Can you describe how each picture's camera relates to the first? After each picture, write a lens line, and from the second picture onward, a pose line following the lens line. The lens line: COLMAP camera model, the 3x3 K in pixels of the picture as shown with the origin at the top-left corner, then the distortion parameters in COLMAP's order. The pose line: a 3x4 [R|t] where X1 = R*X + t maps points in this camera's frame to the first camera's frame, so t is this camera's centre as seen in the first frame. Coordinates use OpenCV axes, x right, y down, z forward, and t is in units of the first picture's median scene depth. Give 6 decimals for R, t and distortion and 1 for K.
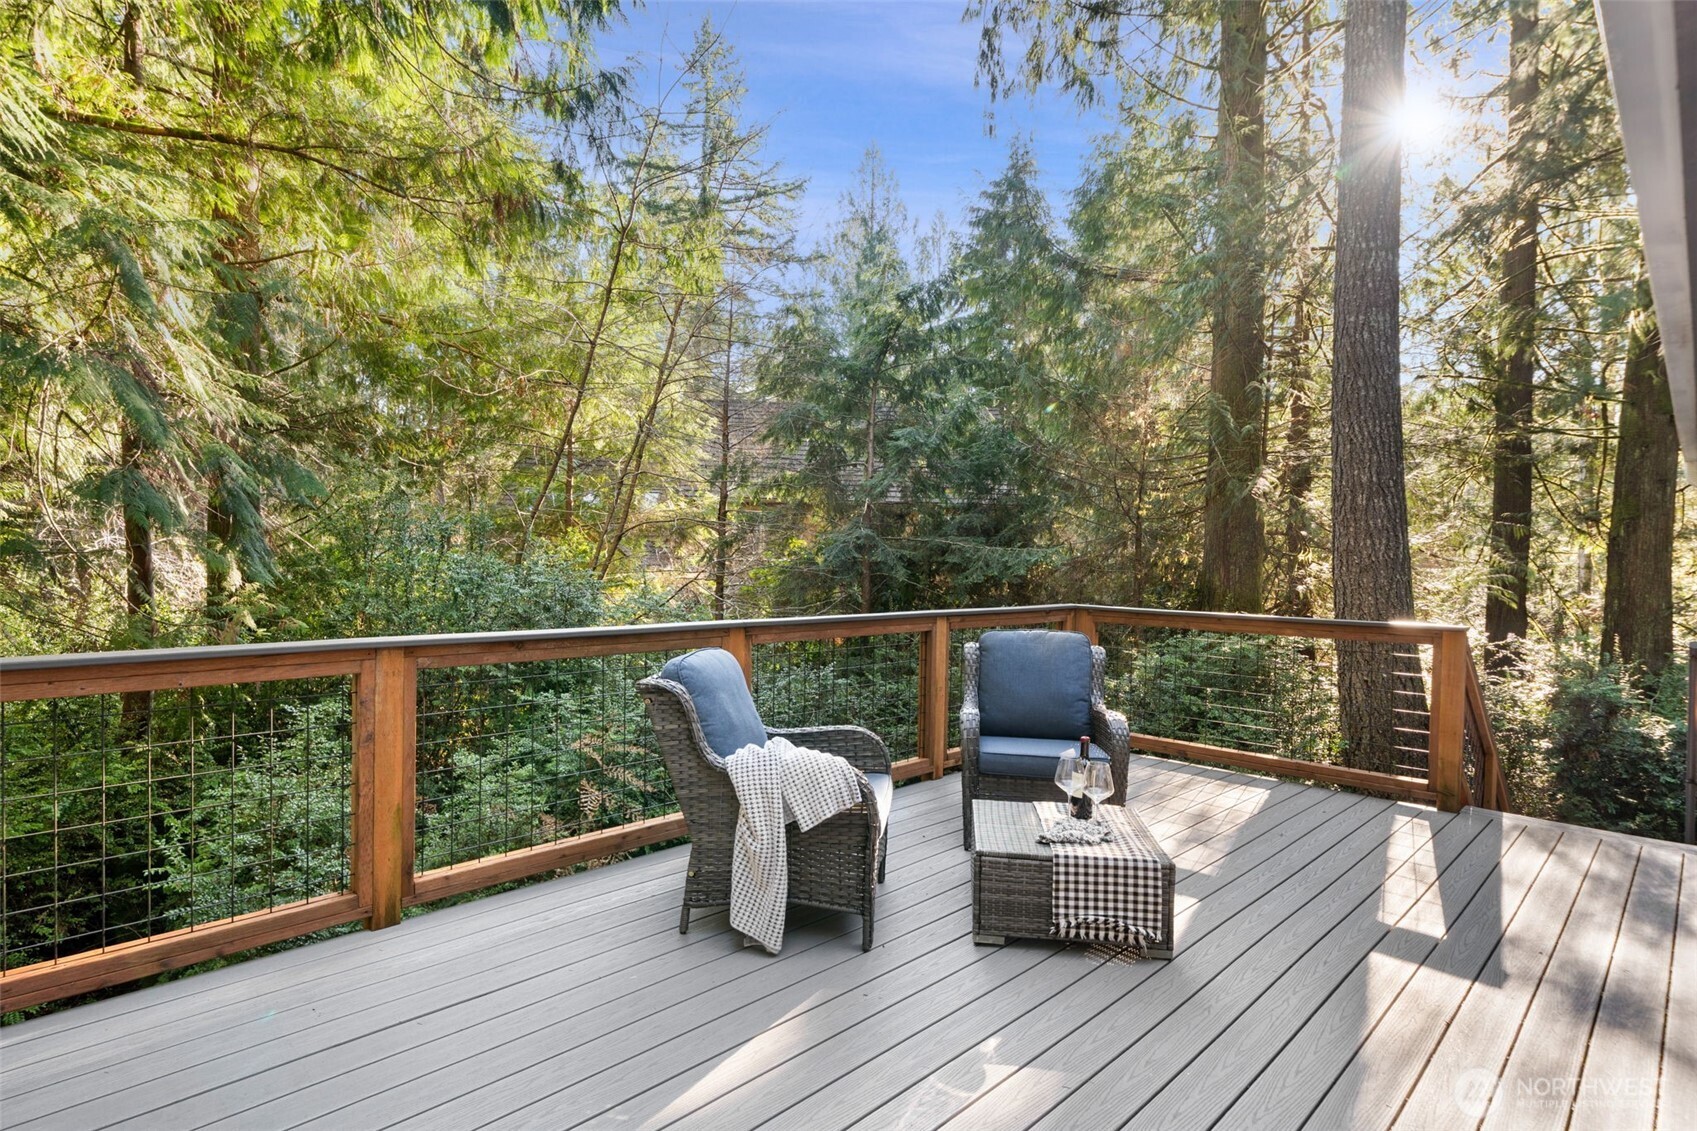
lens RADIAL K [[925.7, 0, 844.3], [0, 925.7, 575.5], [0, 0, 1]] dist [0.001781, 0.000034]
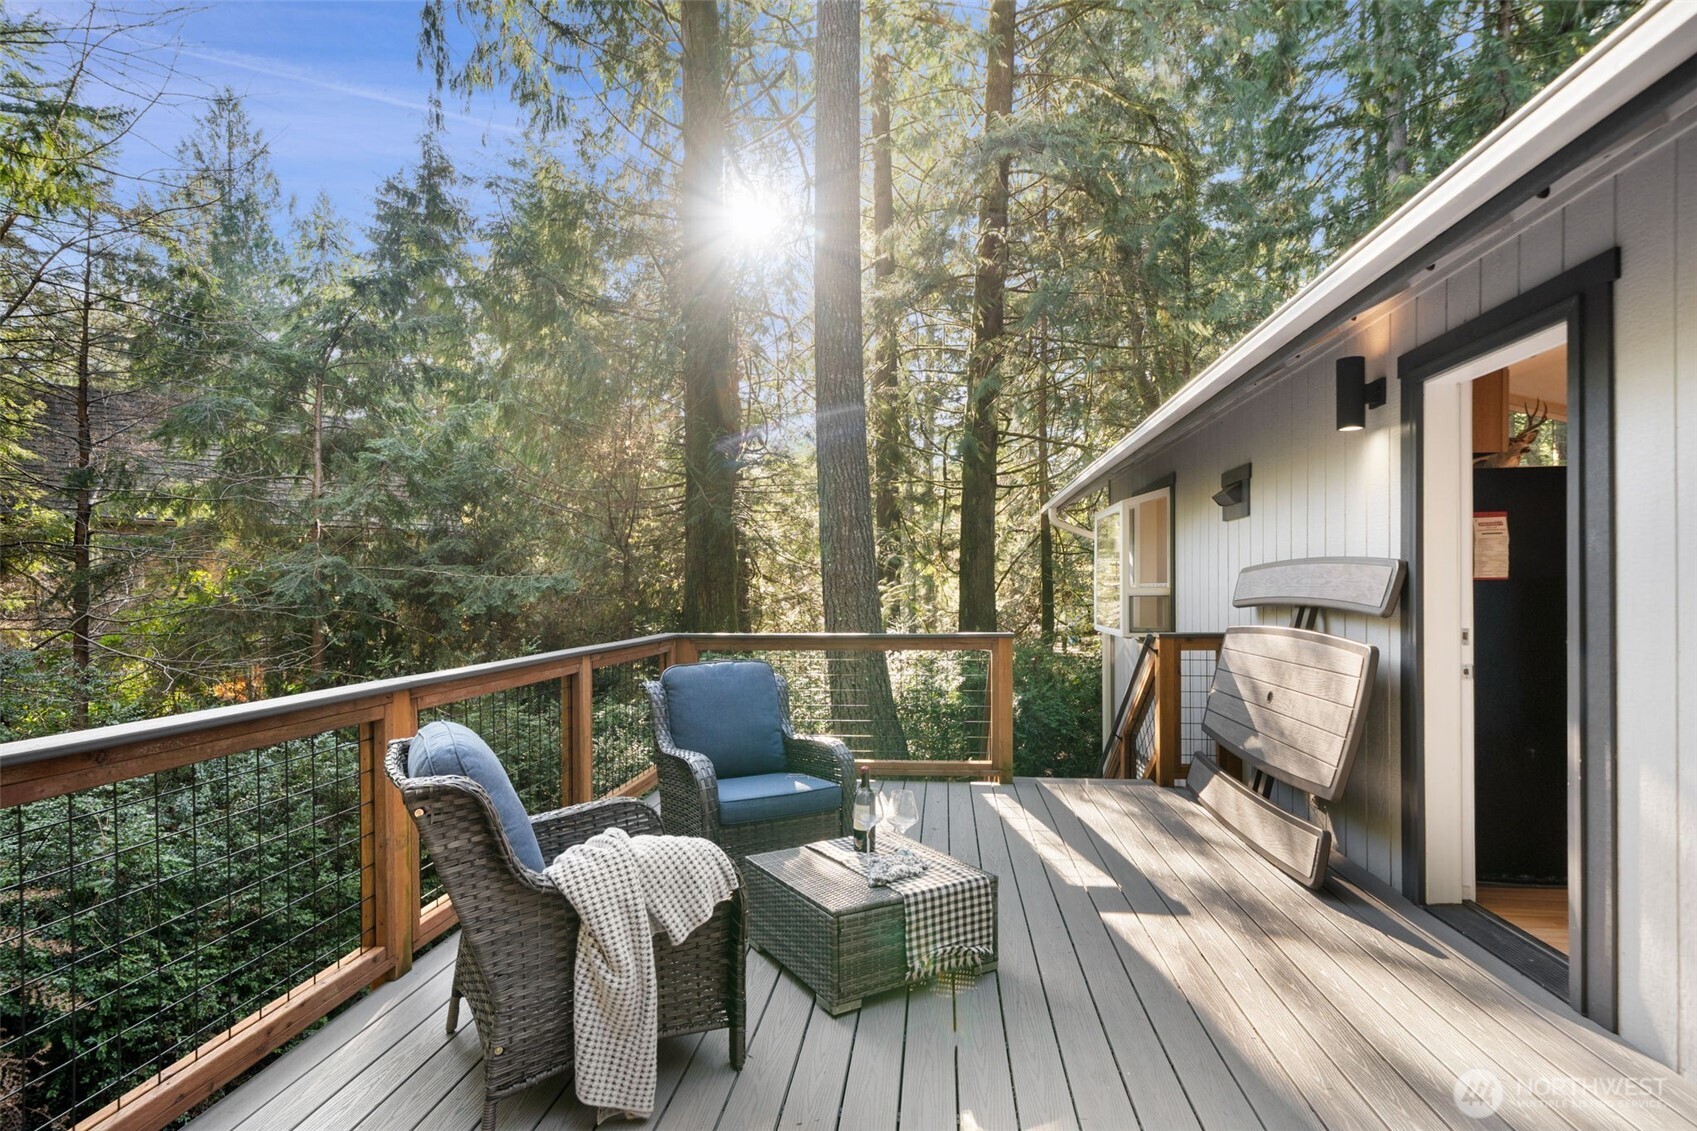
lens RADIAL K [[892.5, 0, 853.2], [0, 892.5, 589.4], [0, 0, 1]] dist [0.001066, 0.000506]
pose [[0.775333, -0.026053, 0.631015, -0.324417], [0.035783, 0.999356, -0.002706, -0.009997], [-0.630538, 0.024677, 0.775766, 0.265770]]
